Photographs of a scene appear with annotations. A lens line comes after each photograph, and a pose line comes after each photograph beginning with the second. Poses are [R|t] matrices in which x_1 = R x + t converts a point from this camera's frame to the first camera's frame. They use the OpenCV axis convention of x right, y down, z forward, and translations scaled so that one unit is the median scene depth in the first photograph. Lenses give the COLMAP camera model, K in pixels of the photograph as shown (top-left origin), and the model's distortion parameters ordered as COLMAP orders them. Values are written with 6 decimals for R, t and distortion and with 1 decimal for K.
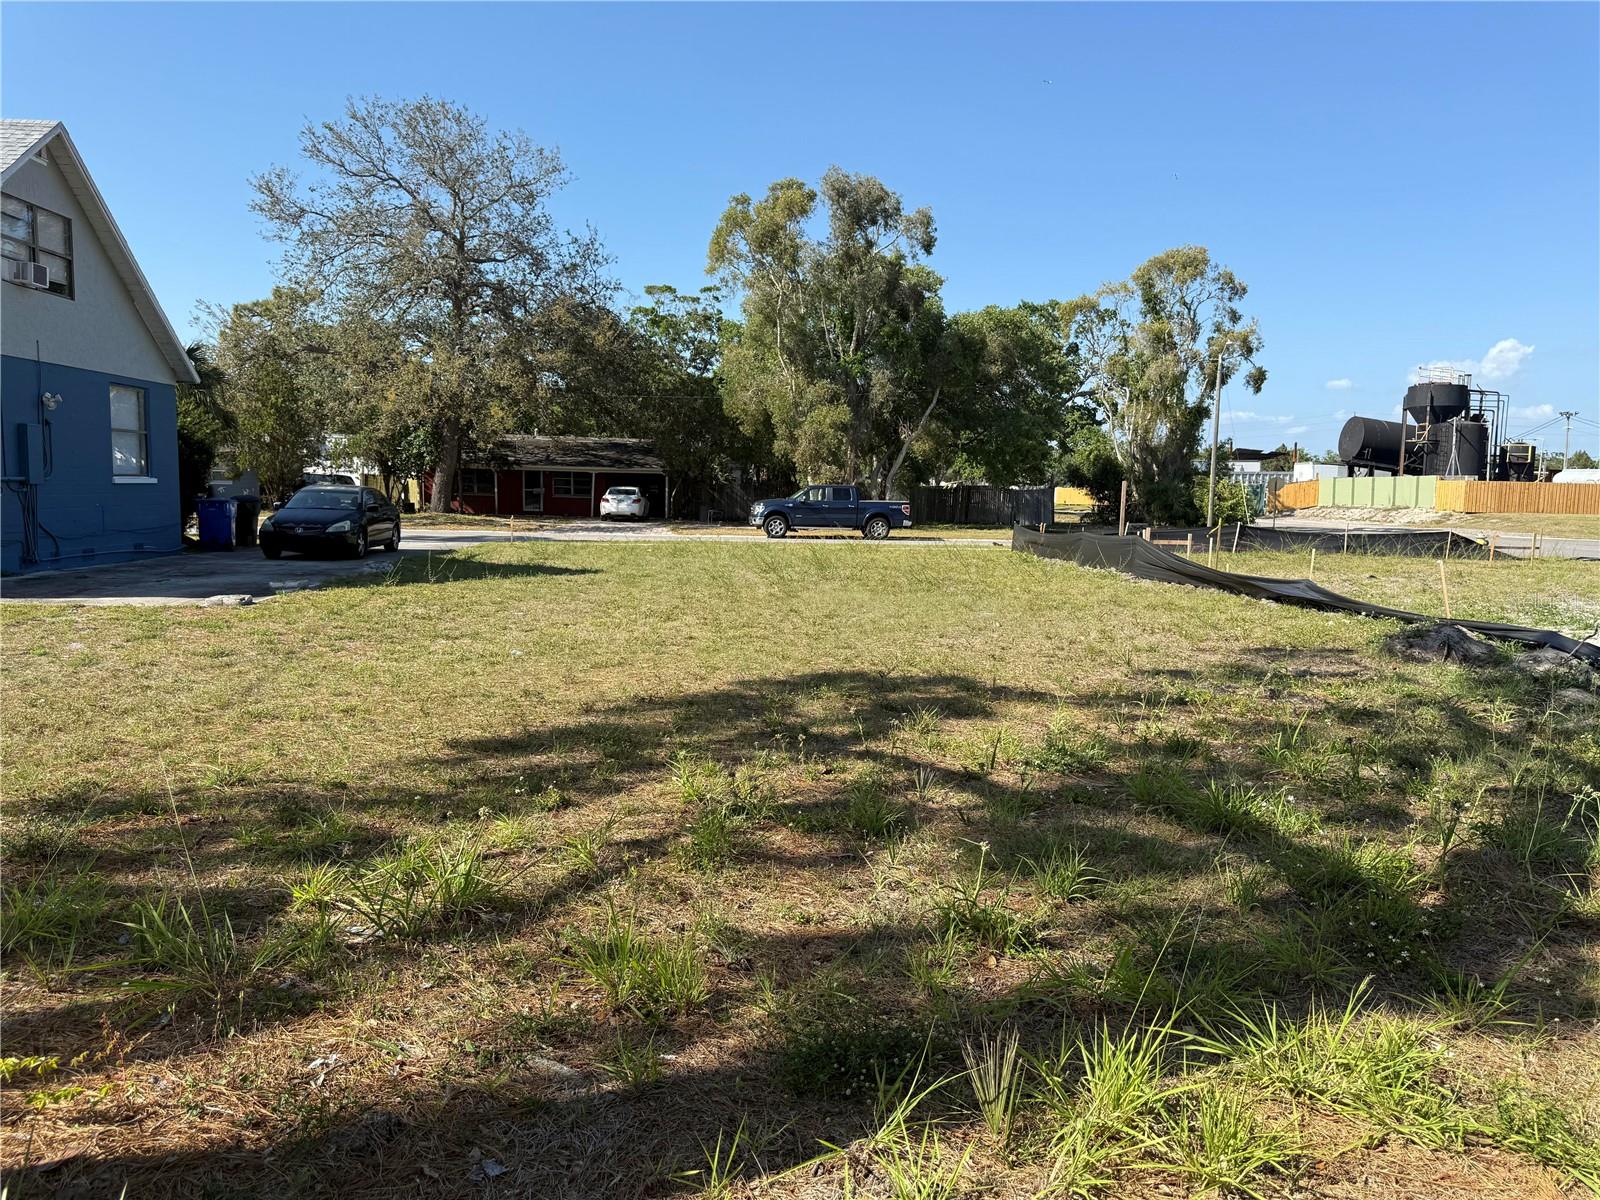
lens RADIAL K [[1112.3, 0, 820.4], [0, 1112.3, 604.4], [0, 0, 1]] dist [0.141874, -0.256513]
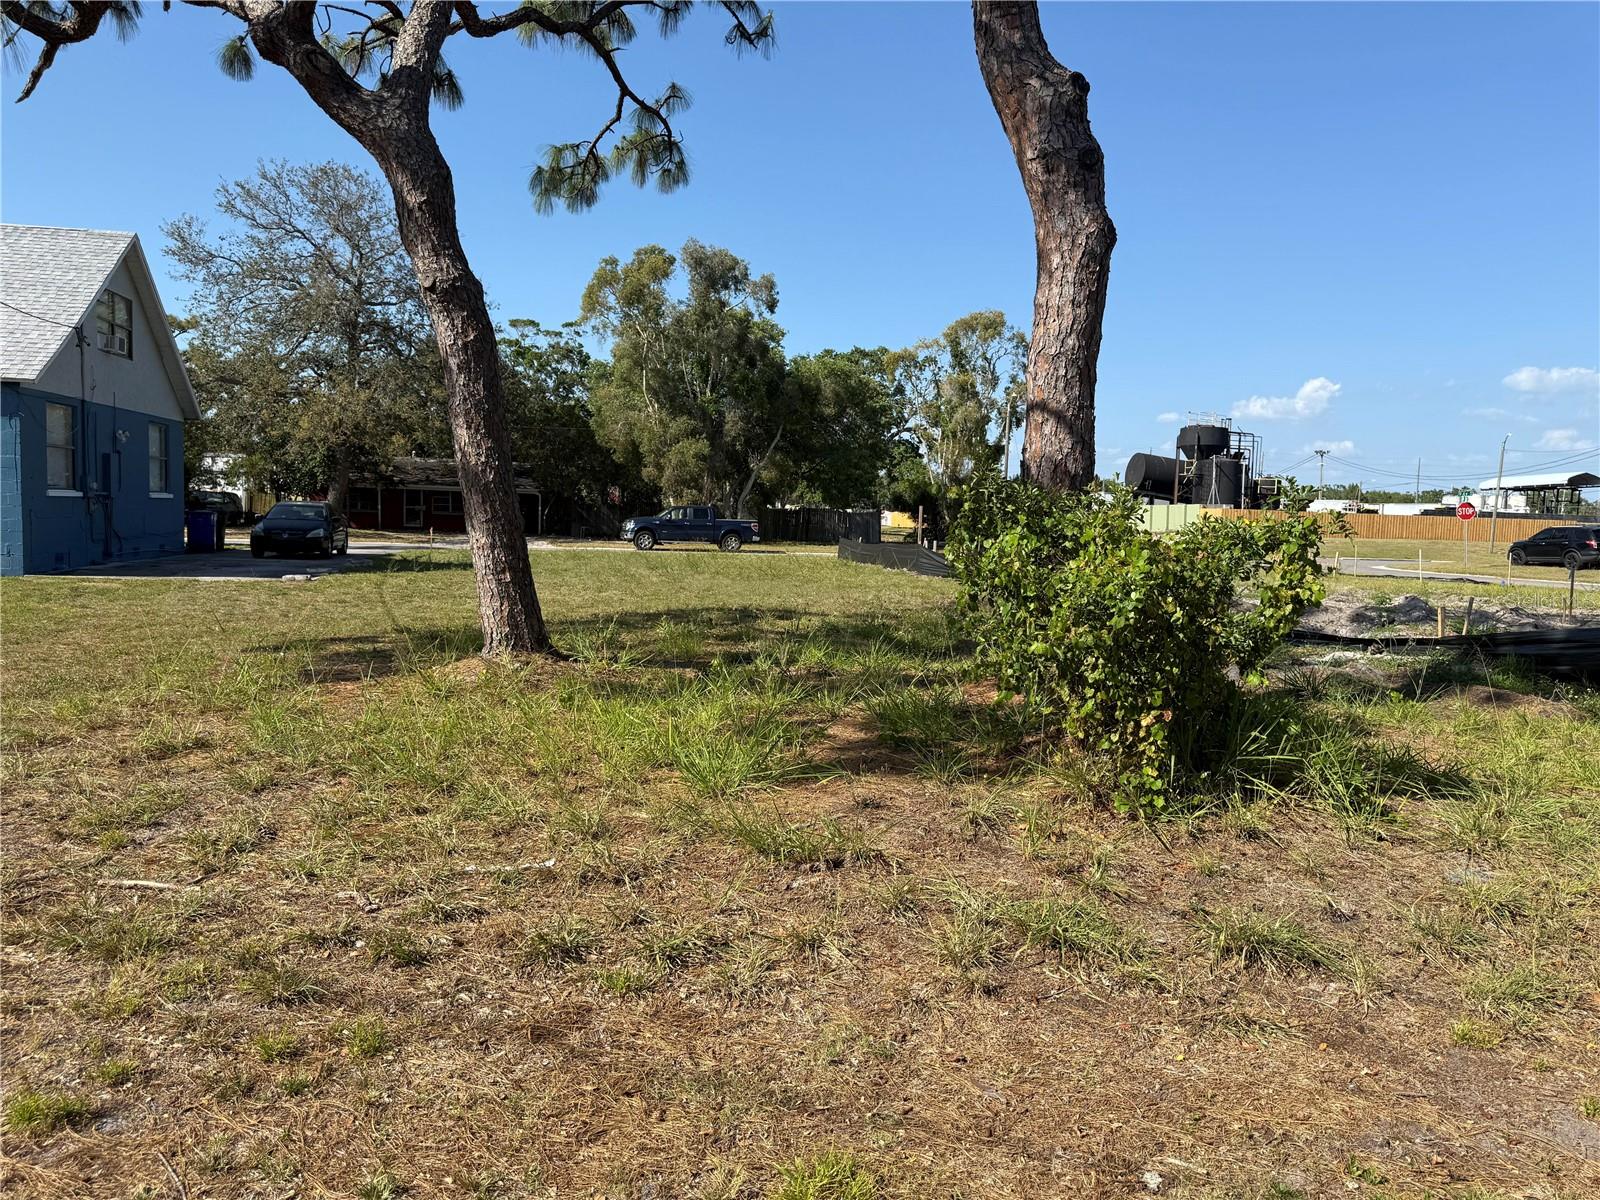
lens RADIAL K [[1112.3, 0, 820.4], [0, 1112.3, 604.4], [0, 0, 1]] dist [0.141874, -0.256513]
pose [[0.990712, -0.001423, 0.135973, -0.013933], [0.004130, 0.999799, -0.019633, 0.018220], [-0.135917, 0.020012, 0.990518, -0.162579]]
